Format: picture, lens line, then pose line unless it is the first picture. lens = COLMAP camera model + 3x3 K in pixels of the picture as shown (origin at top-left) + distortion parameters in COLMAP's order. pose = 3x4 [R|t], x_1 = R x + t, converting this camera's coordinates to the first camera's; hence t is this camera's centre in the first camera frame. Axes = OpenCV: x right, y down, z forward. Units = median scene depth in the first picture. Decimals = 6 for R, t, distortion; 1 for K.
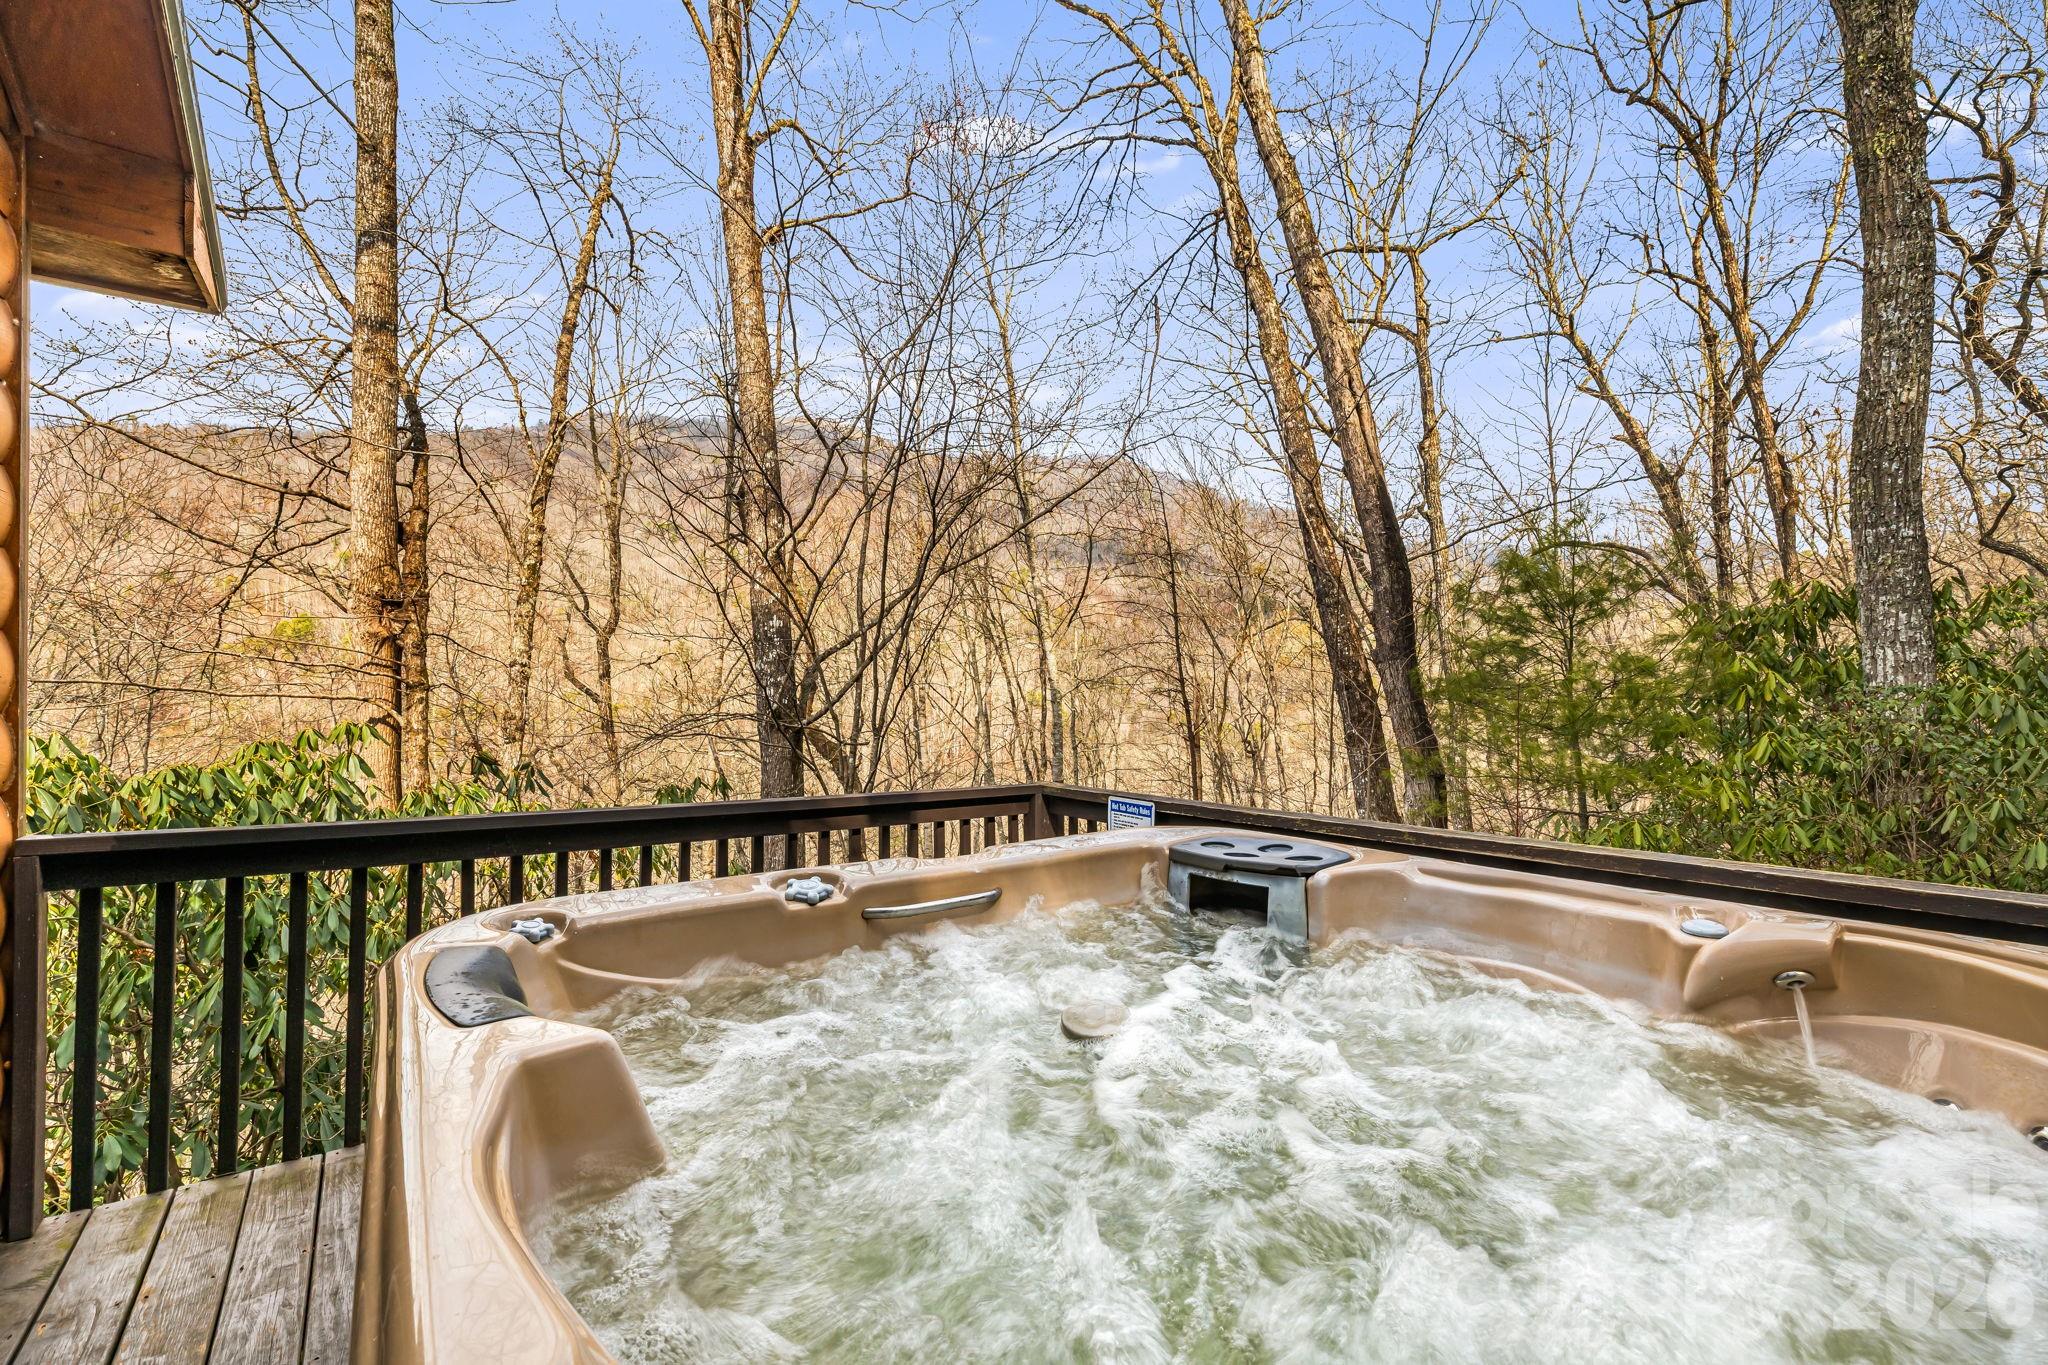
lens RADIAL K [[878.6, 0, 1016.5], [0, 878.6, 671.2], [0, 0, 1]] dist [-0.000555, 0.000958]
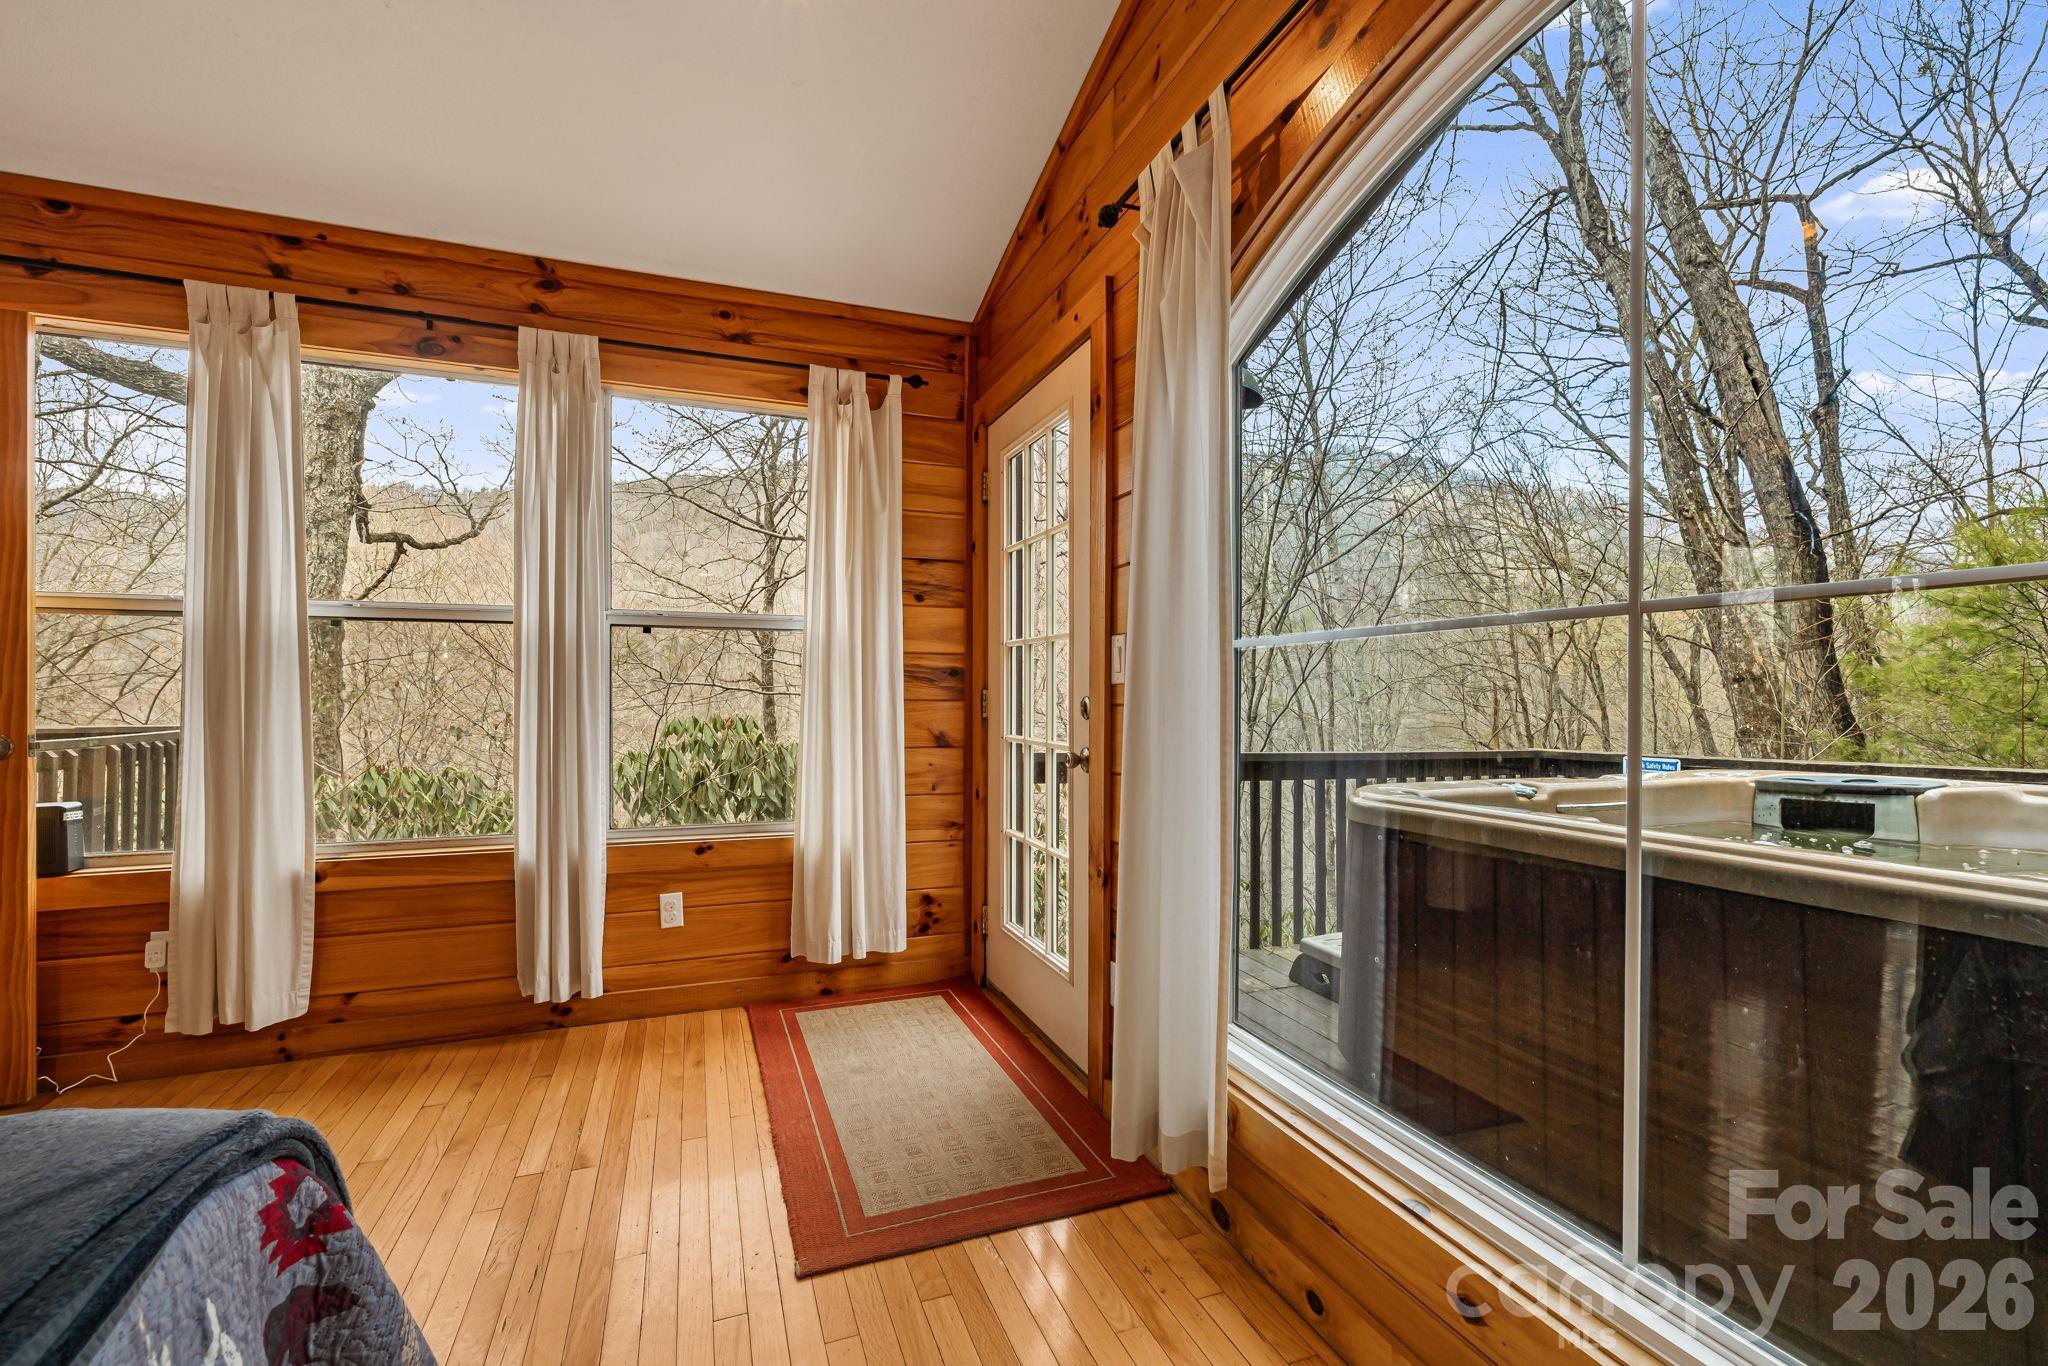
lens RADIAL K [[878.6, 0, 1028.2], [0, 878.6, 691.3], [0, 0, 1]] dist [-0.000555, 0.000958]
pose [[0.964115, -0.016151, -0.264995, -0.085160], [0.018830, 0.999794, 0.007570, 0.006083], [0.264818, -0.012288, 0.964220, -0.089143]]
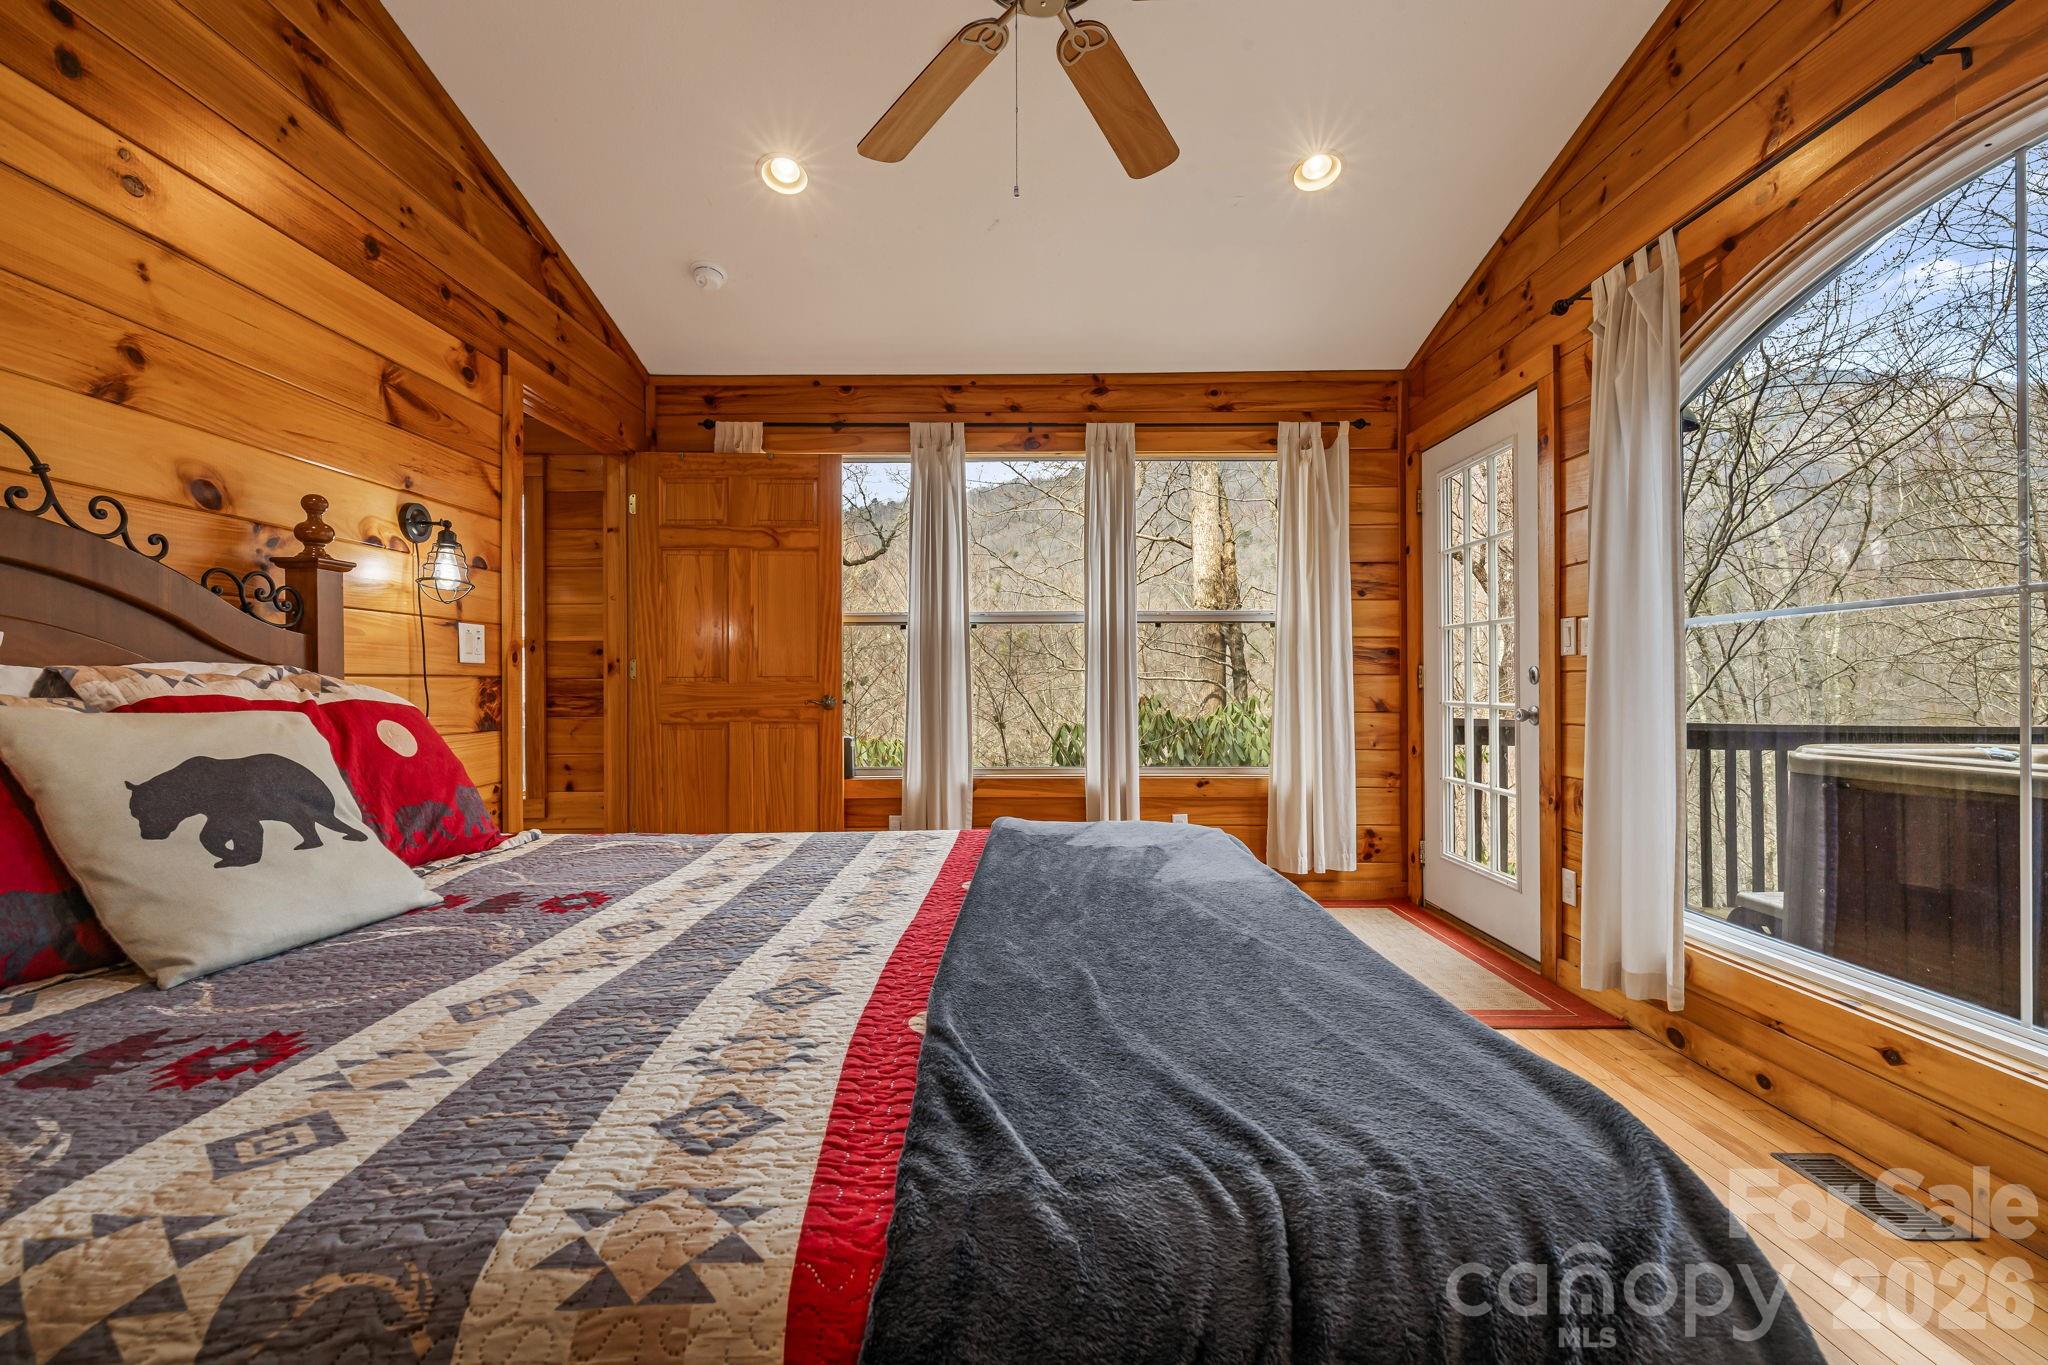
lens RADIAL K [[878.6, 0, 1016.8], [0, 878.6, 676.1], [0, 0, 1]] dist [-0.000555, 0.000958]
pose [[0.800996, -0.025525, -0.598125, -0.166488], [0.026717, 0.999619, -0.006880, 0.043067], [0.598073, -0.010469, 0.801373, -1.158029]]
